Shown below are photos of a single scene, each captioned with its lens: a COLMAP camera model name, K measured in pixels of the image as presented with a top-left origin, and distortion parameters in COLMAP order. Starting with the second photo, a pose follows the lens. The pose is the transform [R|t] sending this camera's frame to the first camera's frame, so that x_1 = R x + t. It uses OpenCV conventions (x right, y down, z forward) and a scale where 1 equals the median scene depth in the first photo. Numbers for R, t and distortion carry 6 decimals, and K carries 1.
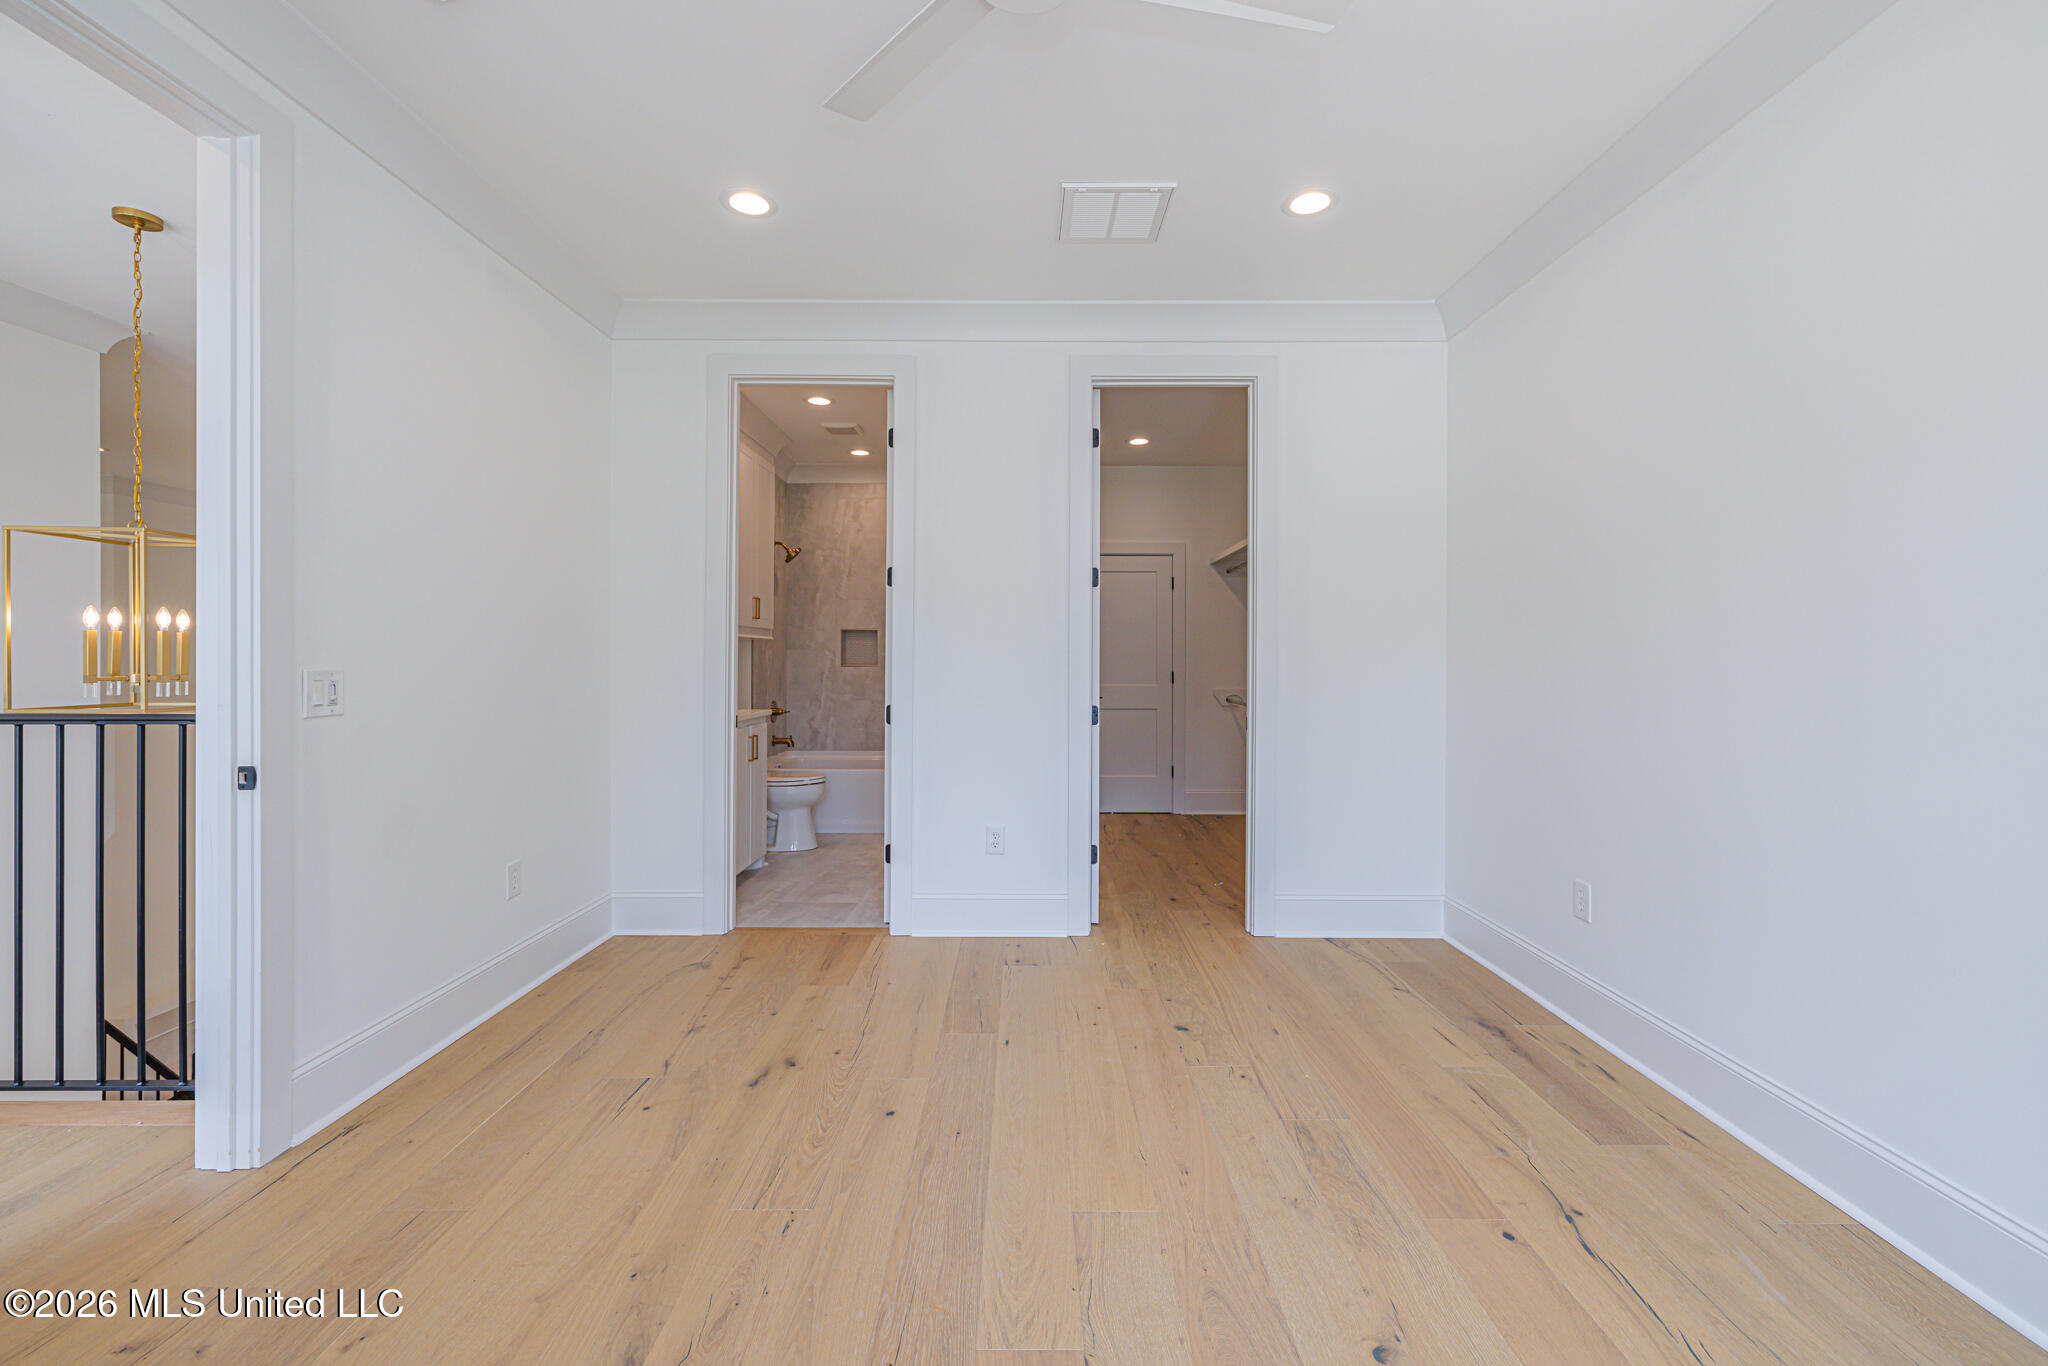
lens RADIAL K [[860.8, 0, 1024.8], [0, 860.8, 658.9], [0, 0, 1]] dist [0.000555, 0.000066]
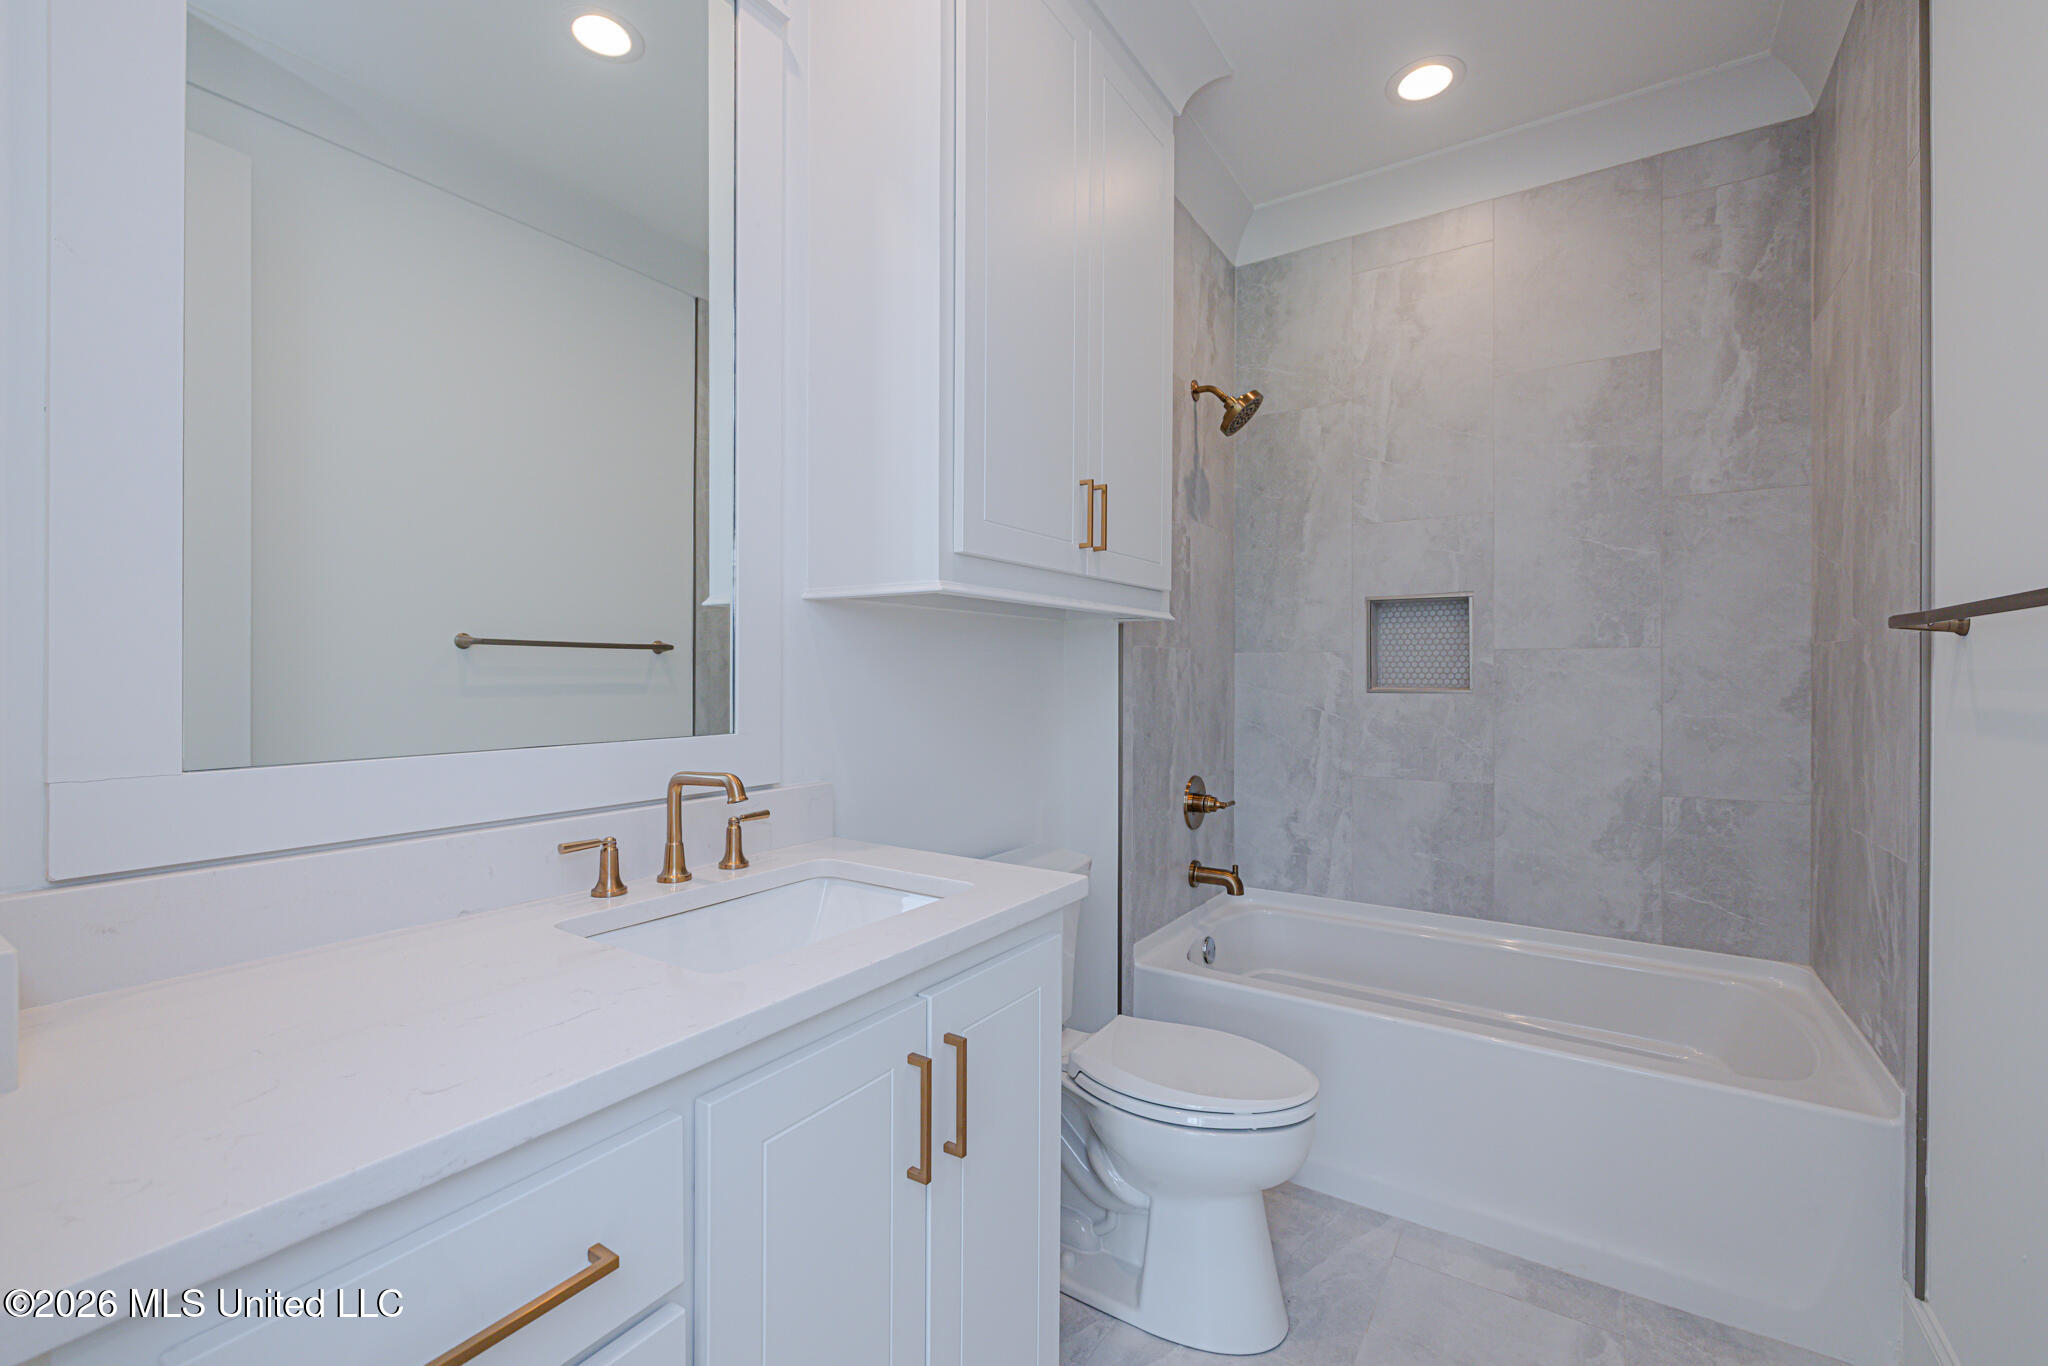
lens RADIAL K [[860.8, 0, 1024.8], [0, 860.8, 658.9], [0, 0, 1]] dist [0.000555, 0.000066]
pose [[0.836614, -0.003242, -0.547783, -0.127844], [-0.005044, 0.999895, -0.013620, -0.000472], [0.547769, 0.014158, 0.836510, 0.581114]]
